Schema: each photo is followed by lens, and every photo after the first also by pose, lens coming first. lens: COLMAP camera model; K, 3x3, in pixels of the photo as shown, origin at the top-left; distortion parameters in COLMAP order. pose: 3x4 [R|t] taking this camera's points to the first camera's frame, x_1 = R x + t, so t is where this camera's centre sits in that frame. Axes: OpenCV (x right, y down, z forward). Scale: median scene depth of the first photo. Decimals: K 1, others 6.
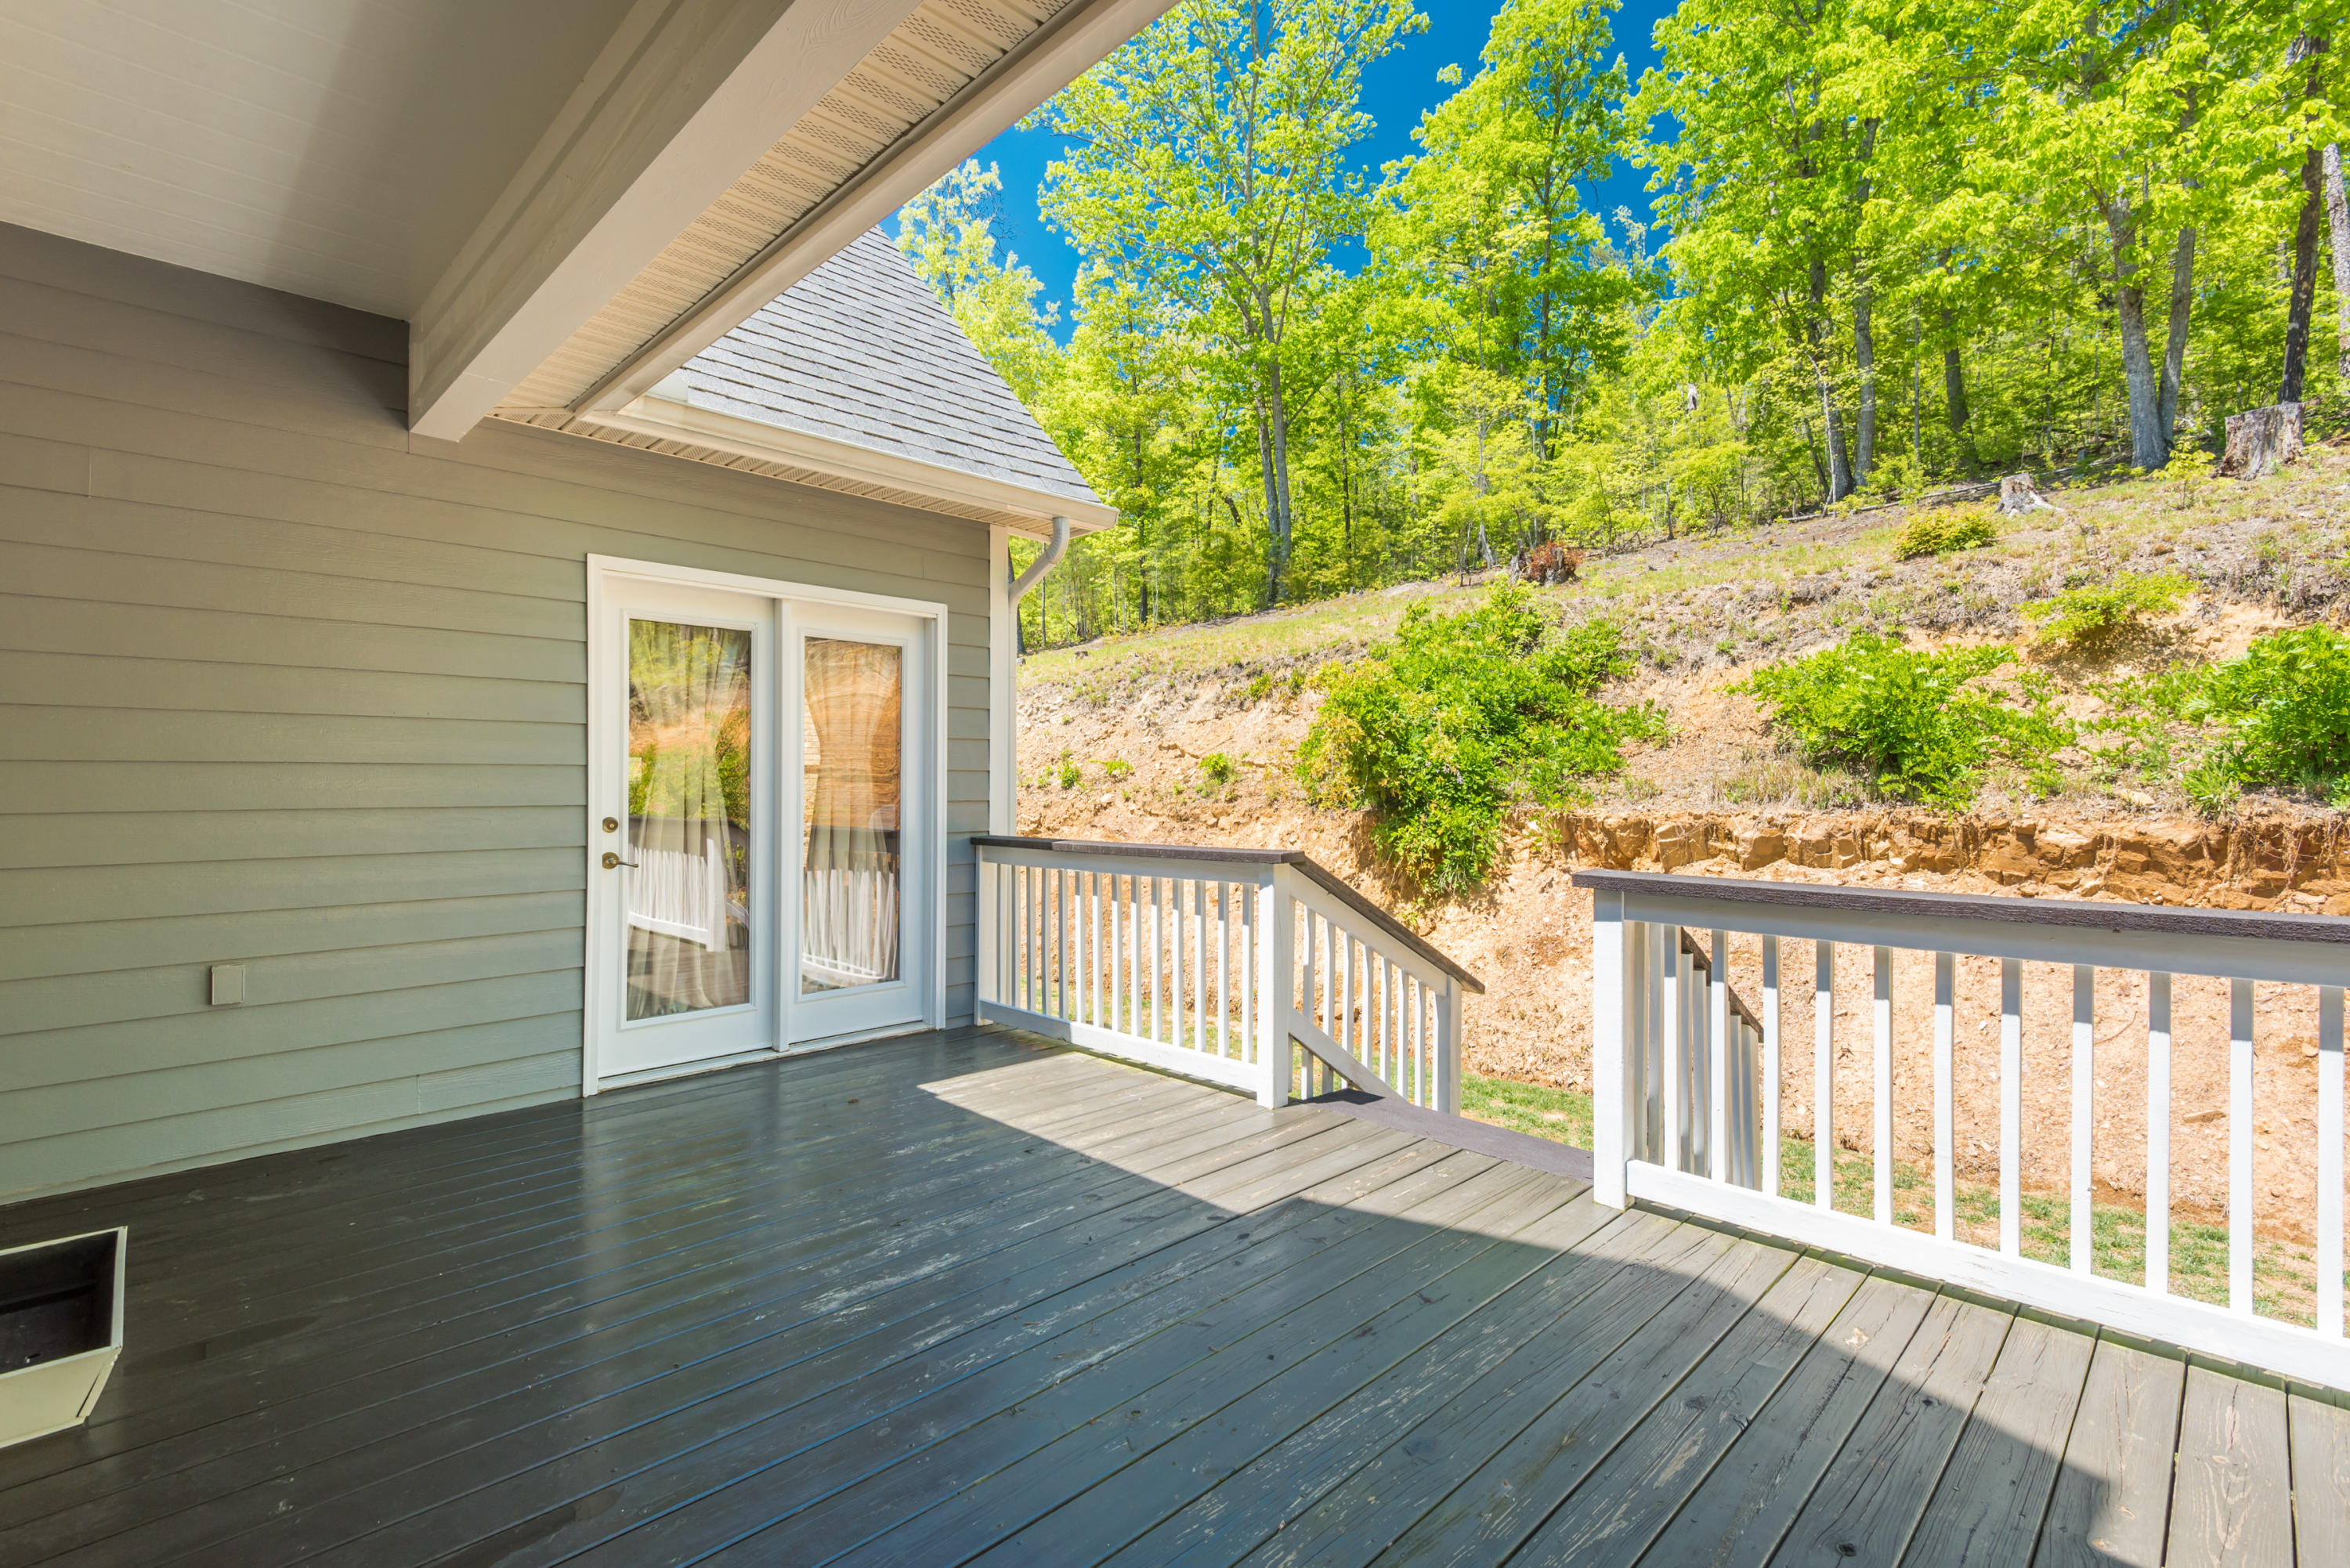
lens RADIAL K [[1054.3, 0, 1174.5], [0, 1054.3, 786.9], [0, 0, 1]] dist [0.013757, -0.002461]
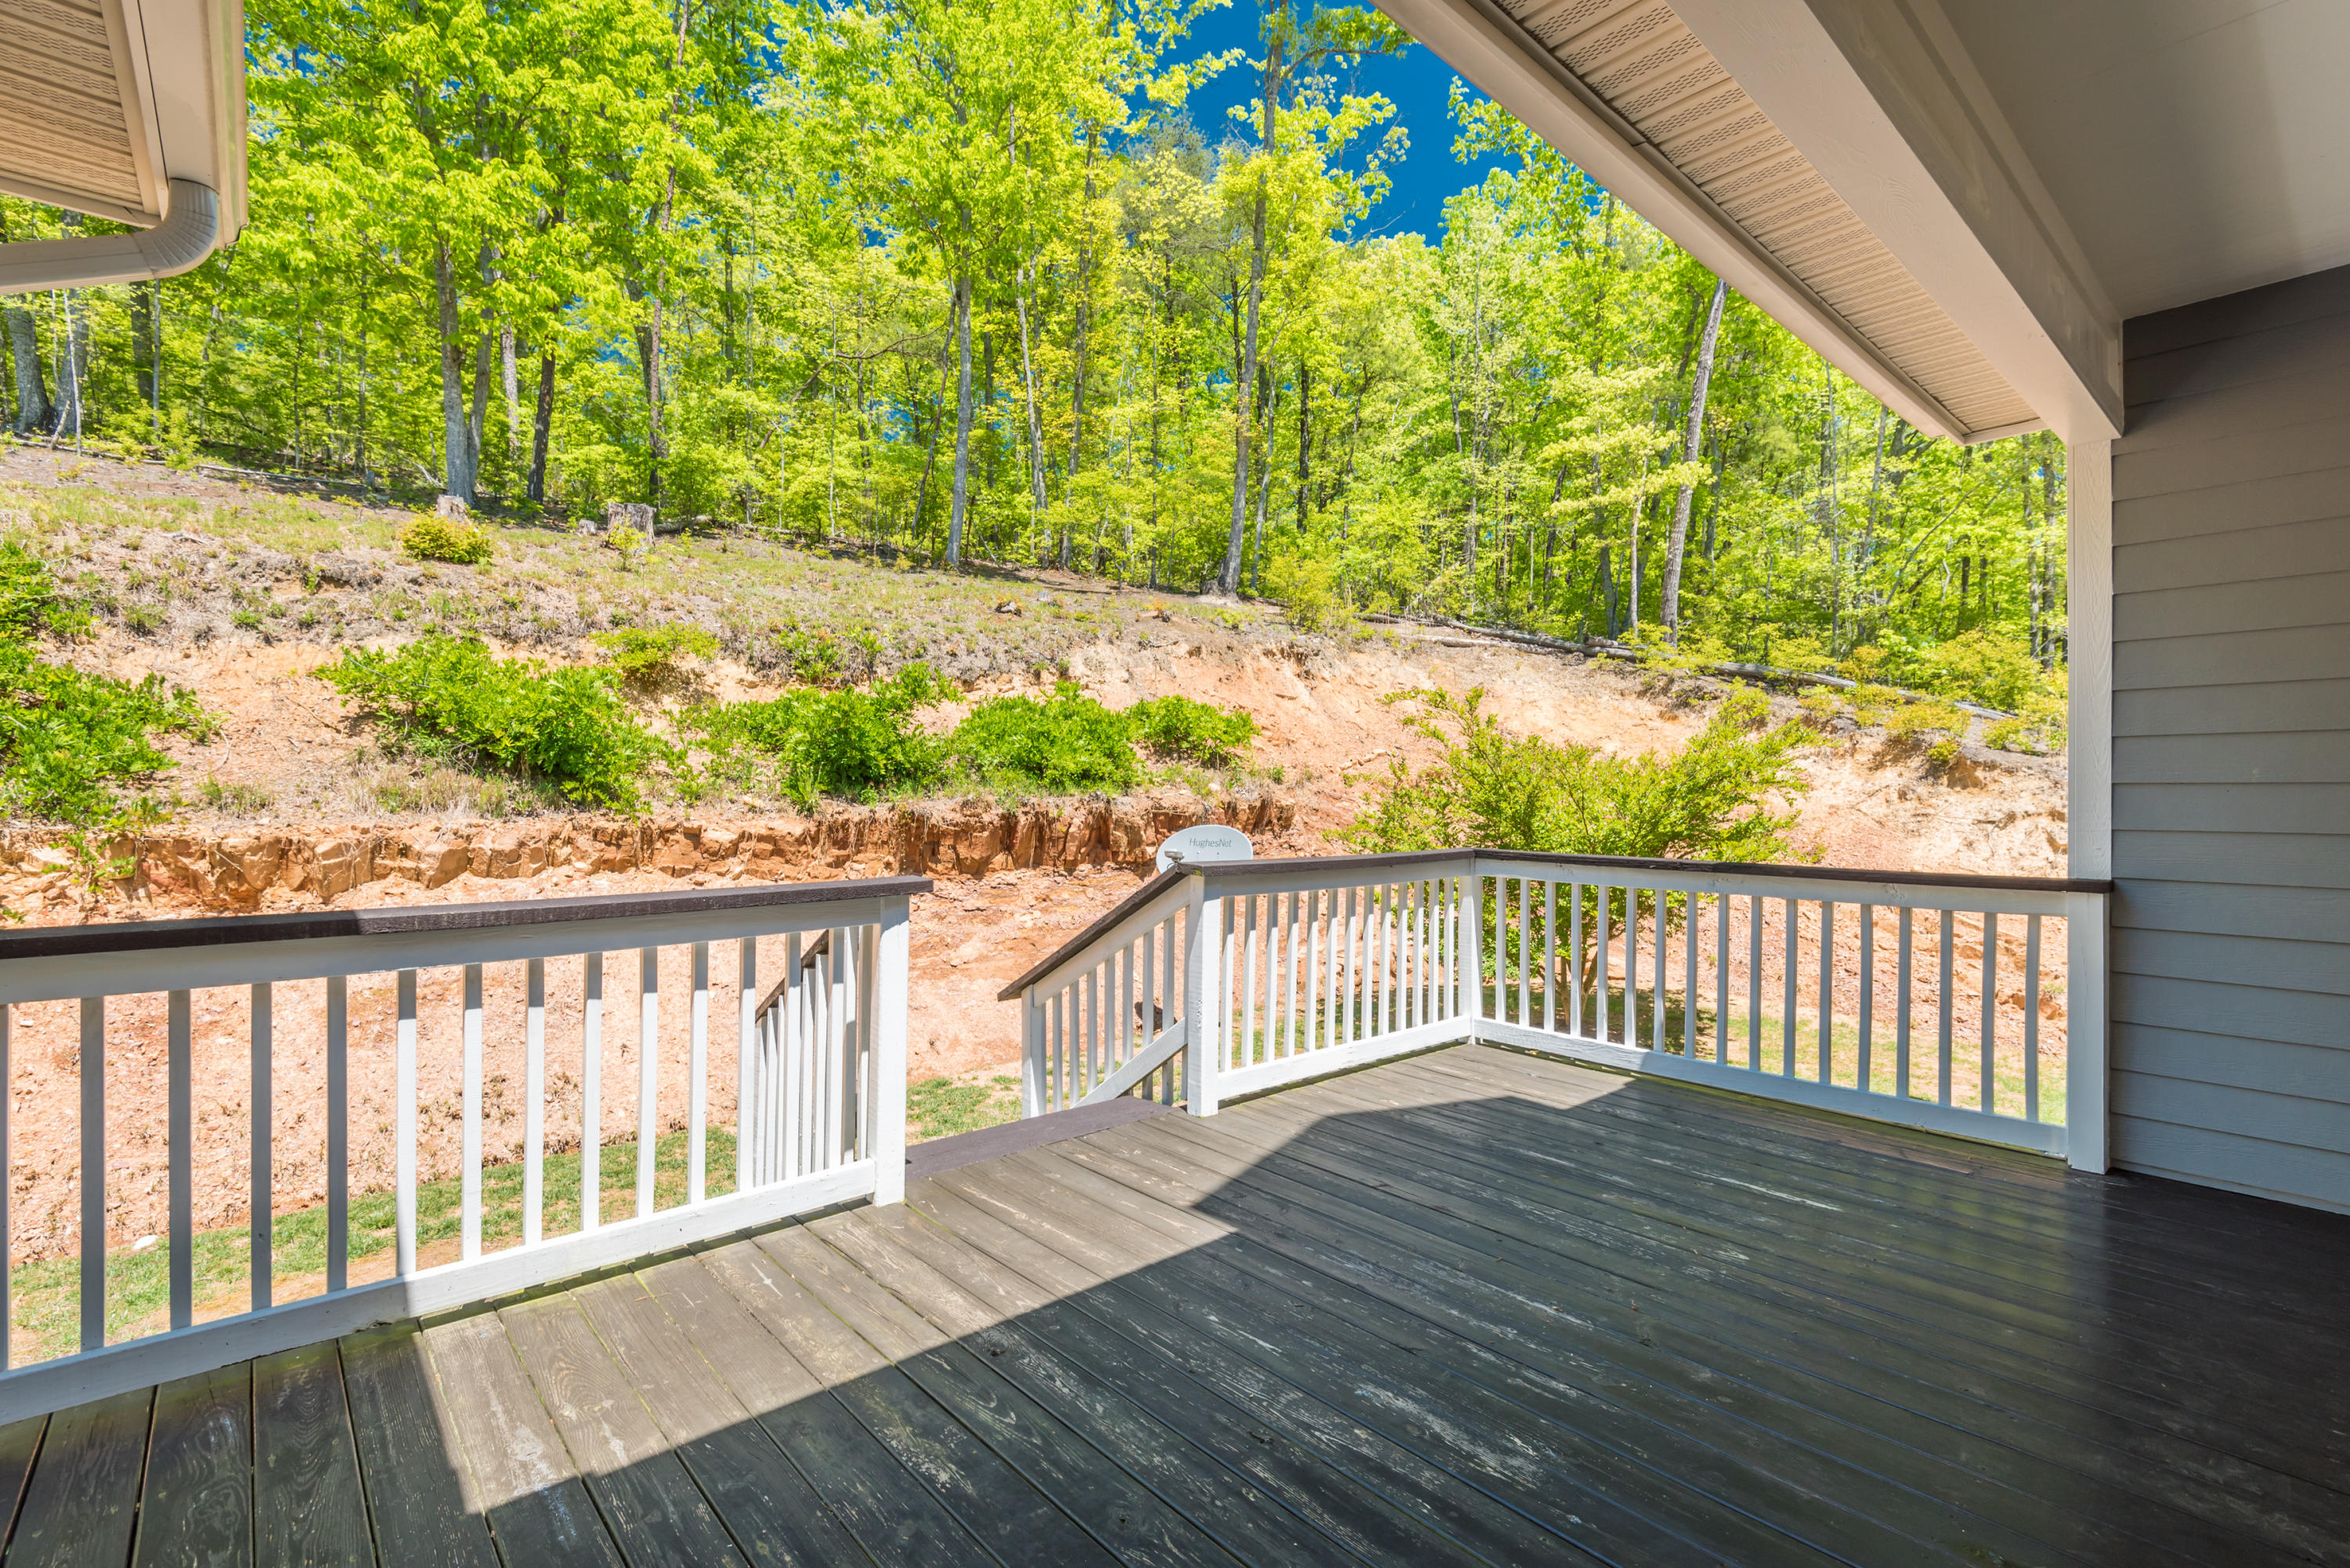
lens RADIAL K [[1054.3, 0, 1172.7], [0, 1054.3, 785.3], [0, 0, 1]] dist [0.013757, -0.002461]
pose [[0.067768, 0.005870, 0.997684, -0.350801], [0.000728, 0.999982, -0.005933, -0.002451], [-0.997701, 0.001128, 0.067762, 0.374044]]
